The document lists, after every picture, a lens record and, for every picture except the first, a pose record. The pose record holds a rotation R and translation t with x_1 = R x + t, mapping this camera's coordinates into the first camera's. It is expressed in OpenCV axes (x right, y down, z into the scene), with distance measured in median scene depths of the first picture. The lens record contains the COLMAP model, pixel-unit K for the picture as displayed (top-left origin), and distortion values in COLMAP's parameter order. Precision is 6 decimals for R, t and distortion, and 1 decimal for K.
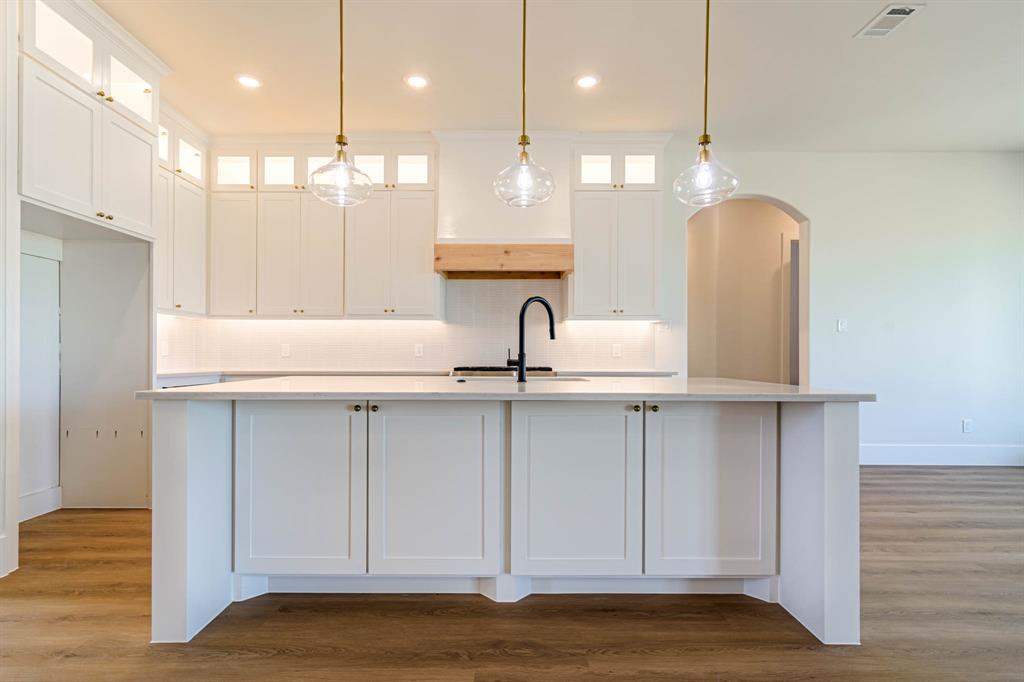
lens RADIAL K [[496.0, 0, 507.5], [0, 496.0, 352.9], [0, 0, 1]] dist [-0.002829, 0.001443]
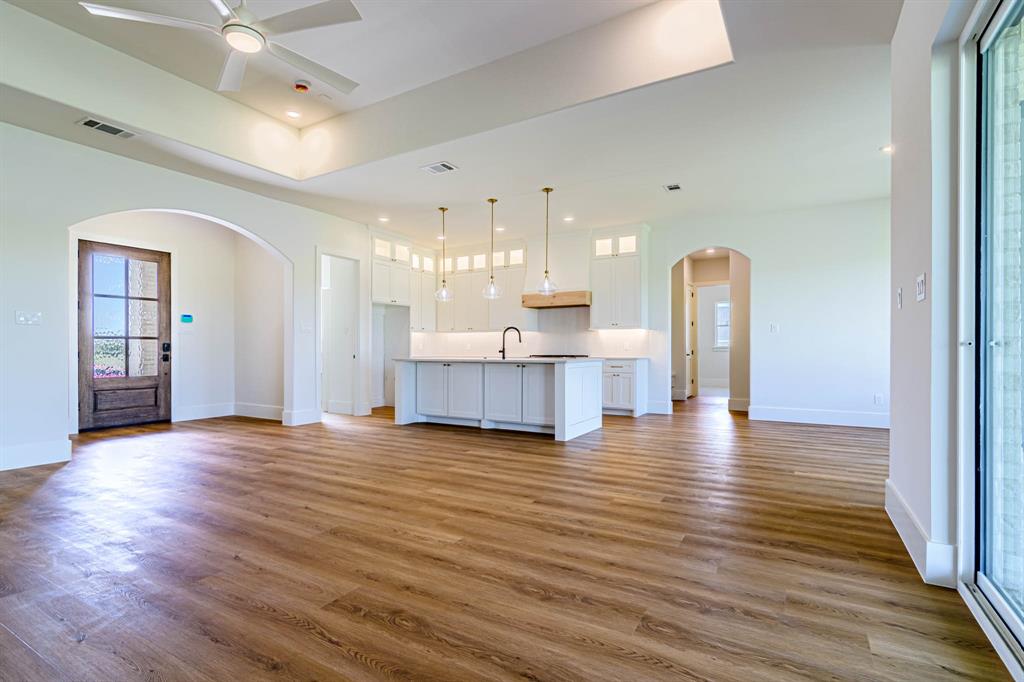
lens RADIAL K [[496.0, 0, 509.5], [0, 496.0, 343.6], [0, 0, 1]] dist [-0.002829, 0.001443]
pose [[0.862386, -0.008832, -0.506174, 0.840463], [0.004480, 0.999942, -0.009815, 0.002220], [0.506231, 0.006196, 0.862376, -0.786596]]
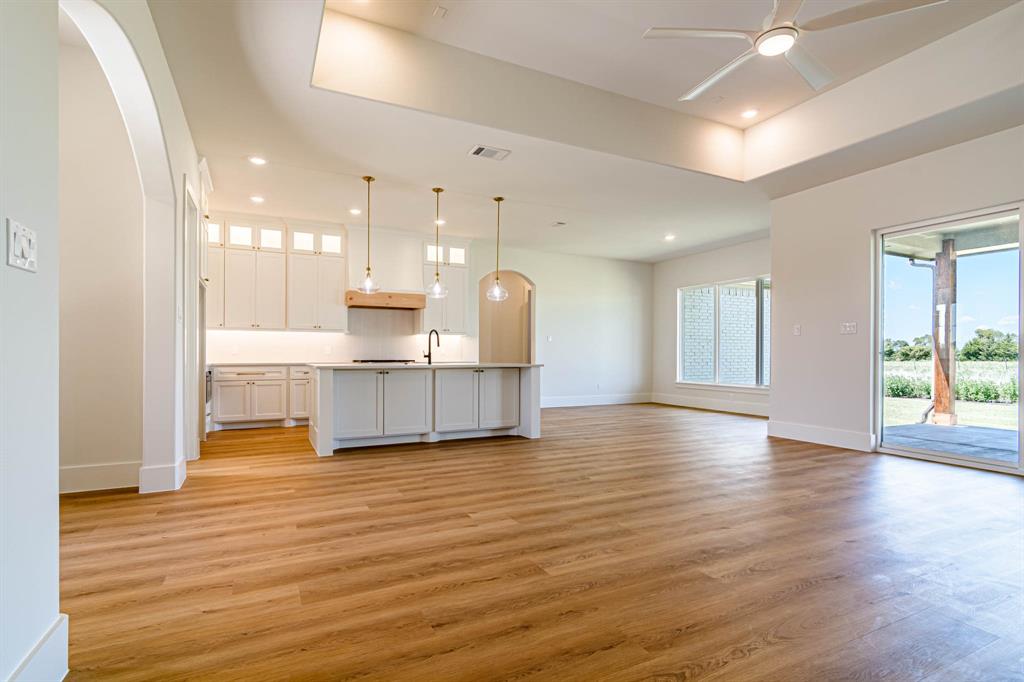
lens RADIAL K [[496.0, 0, 505.6], [0, 496.0, 351.1], [0, 0, 1]] dist [-0.002829, 0.001443]
pose [[0.895696, 0.001806, 0.444662, -0.431269], [-0.001035, 0.999998, -0.001977, -0.000156], [-0.444665, 0.001310, 0.895696, -0.824349]]
